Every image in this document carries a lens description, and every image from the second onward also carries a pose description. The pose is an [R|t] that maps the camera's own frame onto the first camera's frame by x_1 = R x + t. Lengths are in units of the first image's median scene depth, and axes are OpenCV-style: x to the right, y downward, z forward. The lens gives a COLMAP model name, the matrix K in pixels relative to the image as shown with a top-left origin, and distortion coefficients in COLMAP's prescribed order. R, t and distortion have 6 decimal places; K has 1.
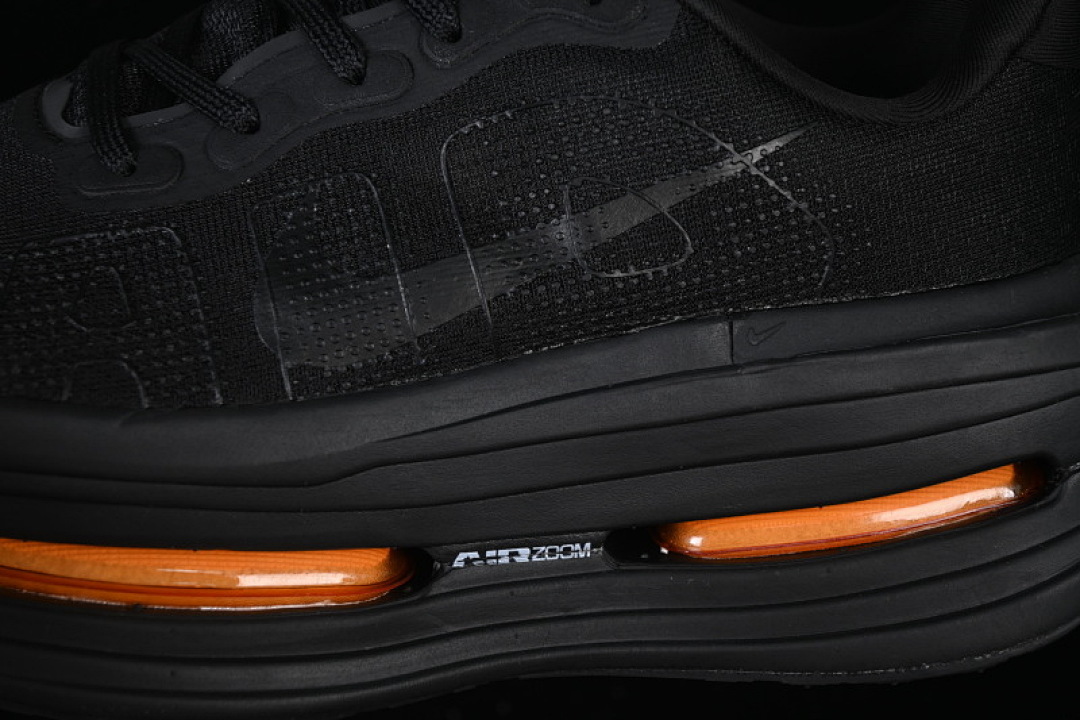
lens RADIAL K [[2300.9, 0, 541.1], [0, 2300.9, 360.2], [0, 0, 1]] dist [-0.060226, 0.000000]
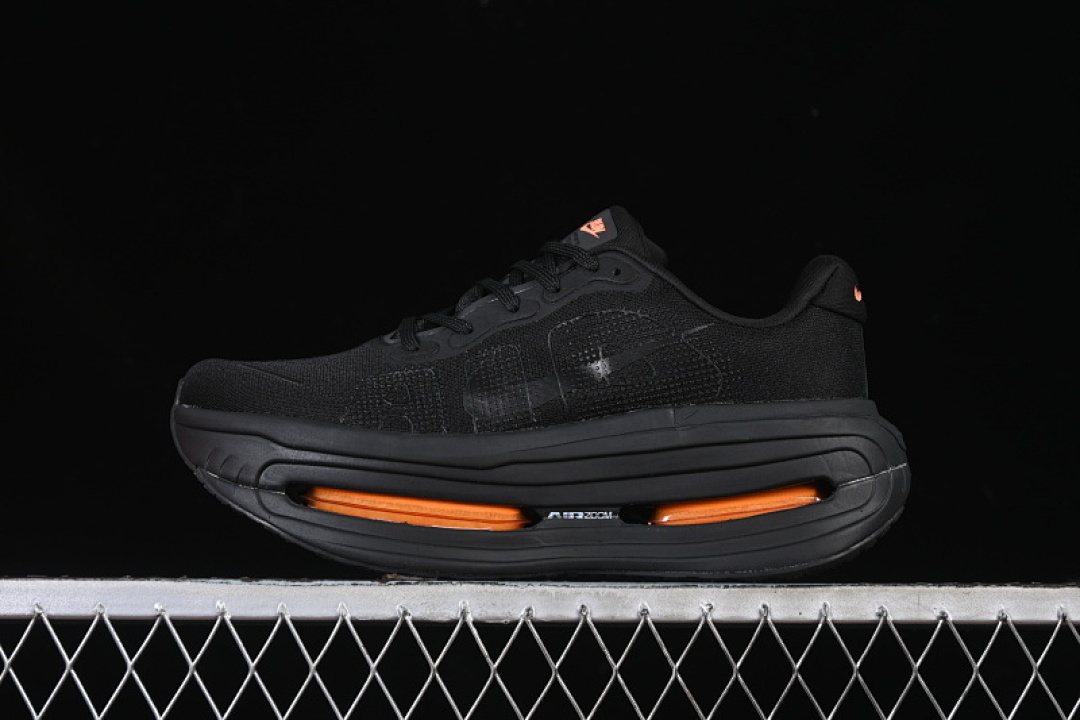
lens RADIAL K [[2300.9, 0, 540.9], [0, 2300.9, 362.4], [0, 0, 1]] dist [-0.060226, 0.000000]
pose [[0.983107, -0.018996, -0.182042, 0.361239], [-0.051734, 0.925204, -0.375927, 0.785521], [0.175567, 0.378994, 0.908592, -1.062053]]
